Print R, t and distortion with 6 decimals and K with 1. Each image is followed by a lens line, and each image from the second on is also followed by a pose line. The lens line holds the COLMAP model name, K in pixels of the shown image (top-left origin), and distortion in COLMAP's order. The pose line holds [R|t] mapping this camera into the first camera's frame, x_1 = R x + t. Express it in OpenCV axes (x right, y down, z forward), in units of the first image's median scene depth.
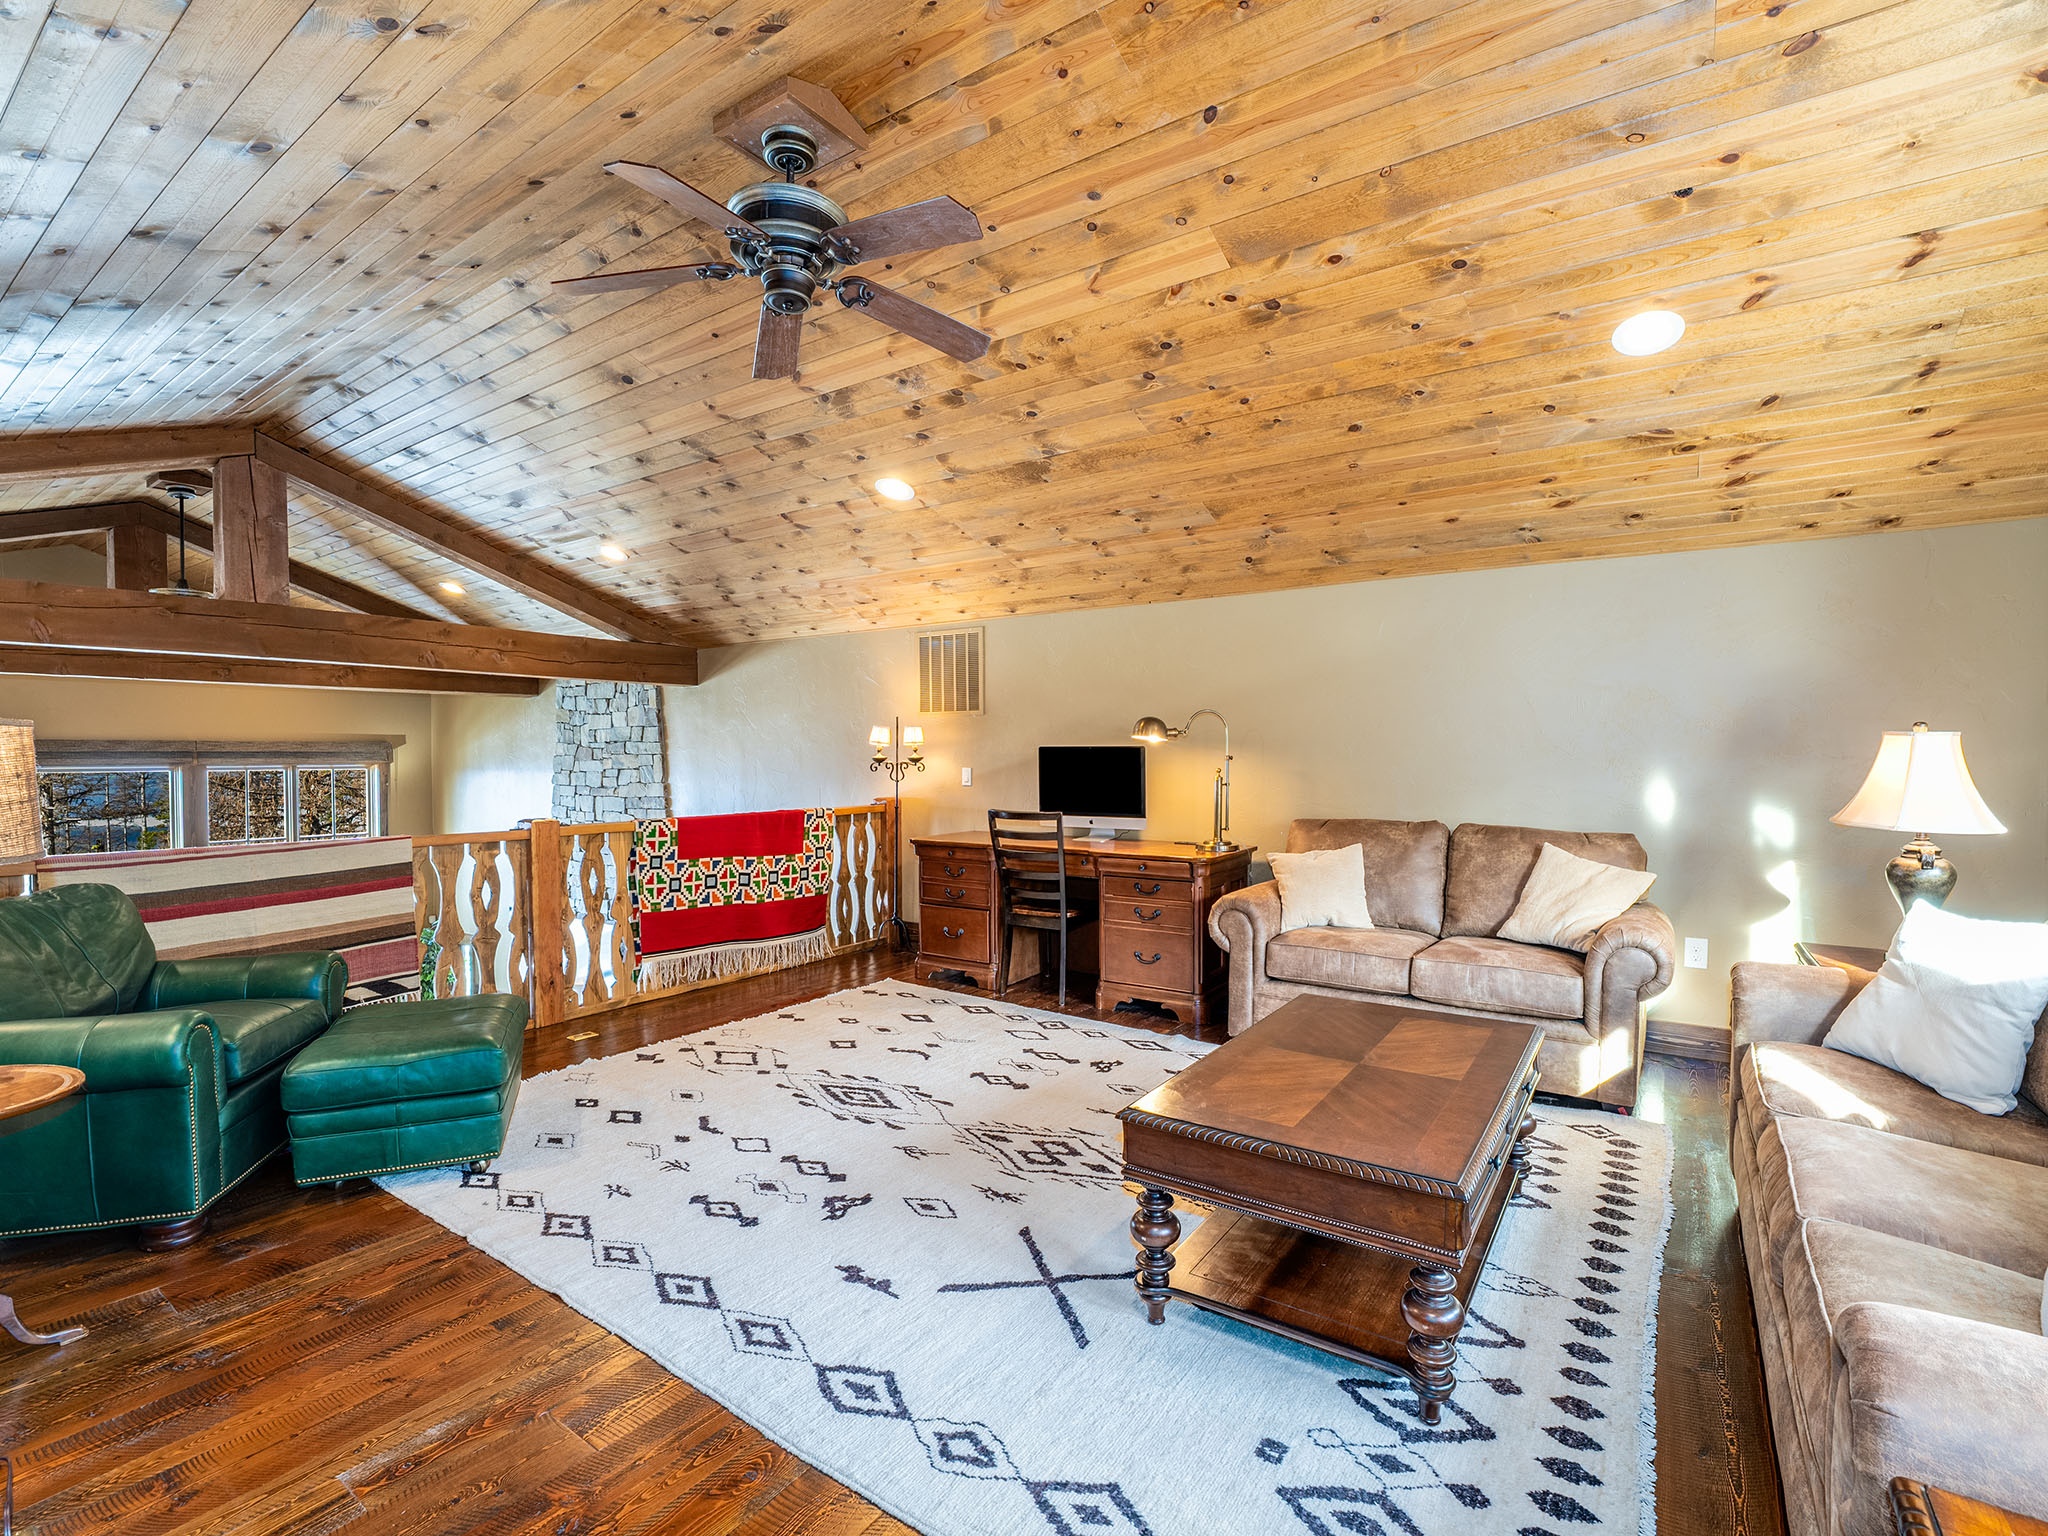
lens RADIAL K [[936.3, 0, 1025.3], [0, 936.3, 762.8], [0, 0, 1]] dist [-0.000807, 0.000001]
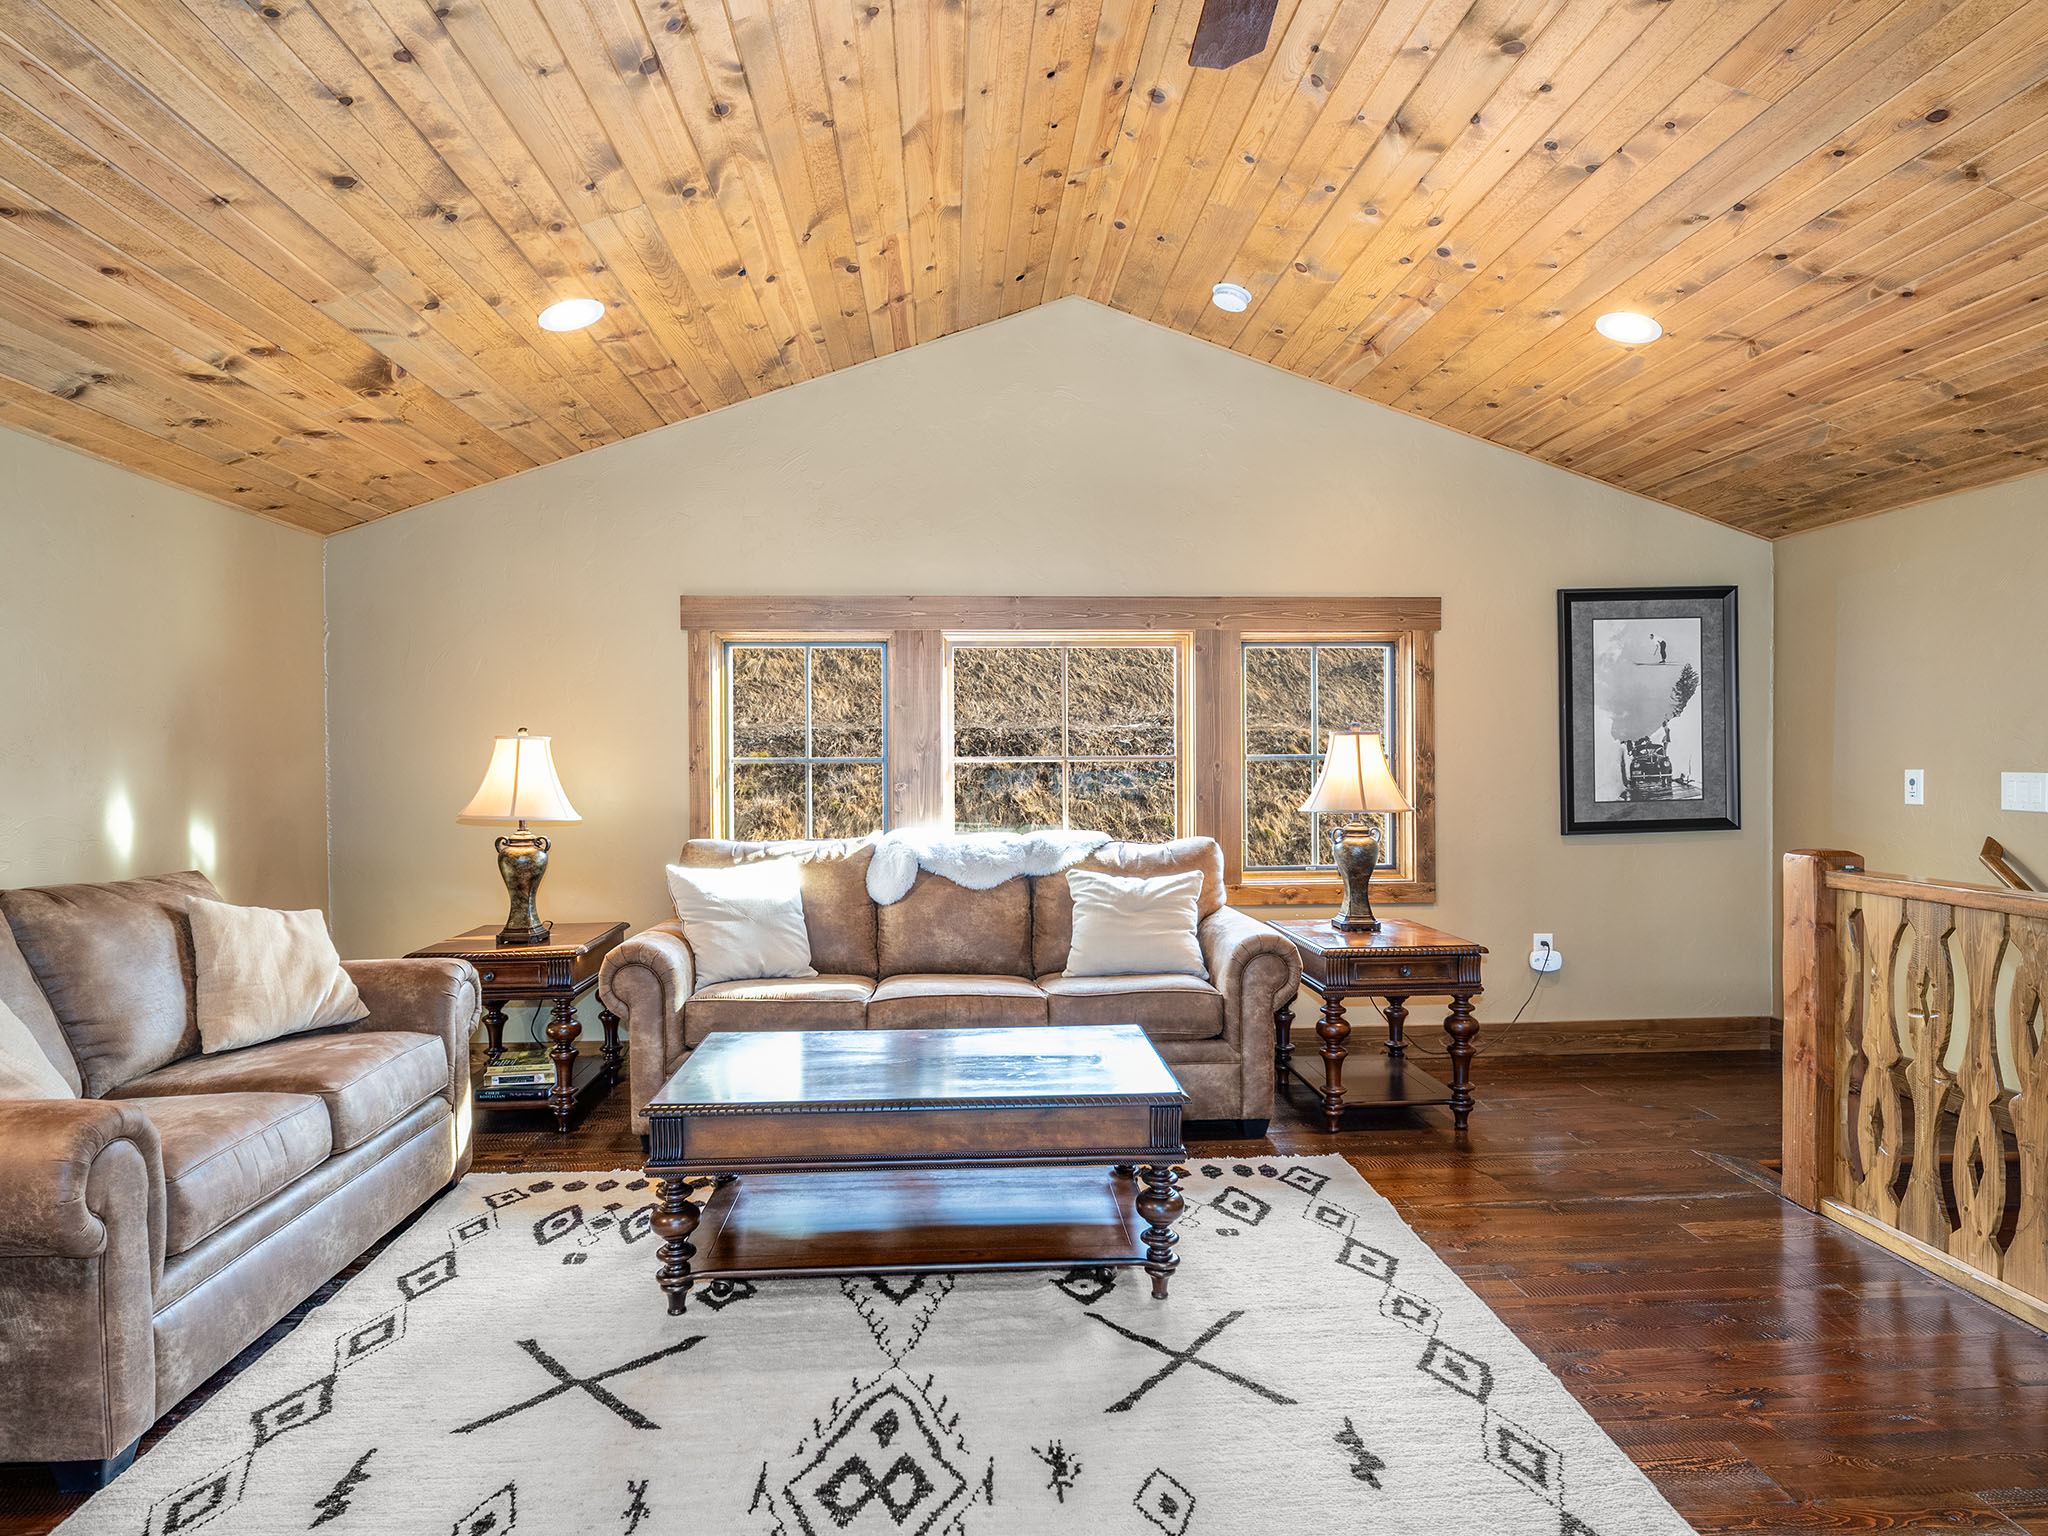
lens RADIAL K [[1243.0, 0, 1024.8], [0, 1243.0, 767.0], [0, 0, 1]] dist [0.008088, 0.001110]
pose [[-0.623078, -0.000438, 0.782160, -0.839625], [0.015274, 0.999802, 0.012727, -0.007583], [-0.782011, 0.019876, -0.622948, 1.957229]]
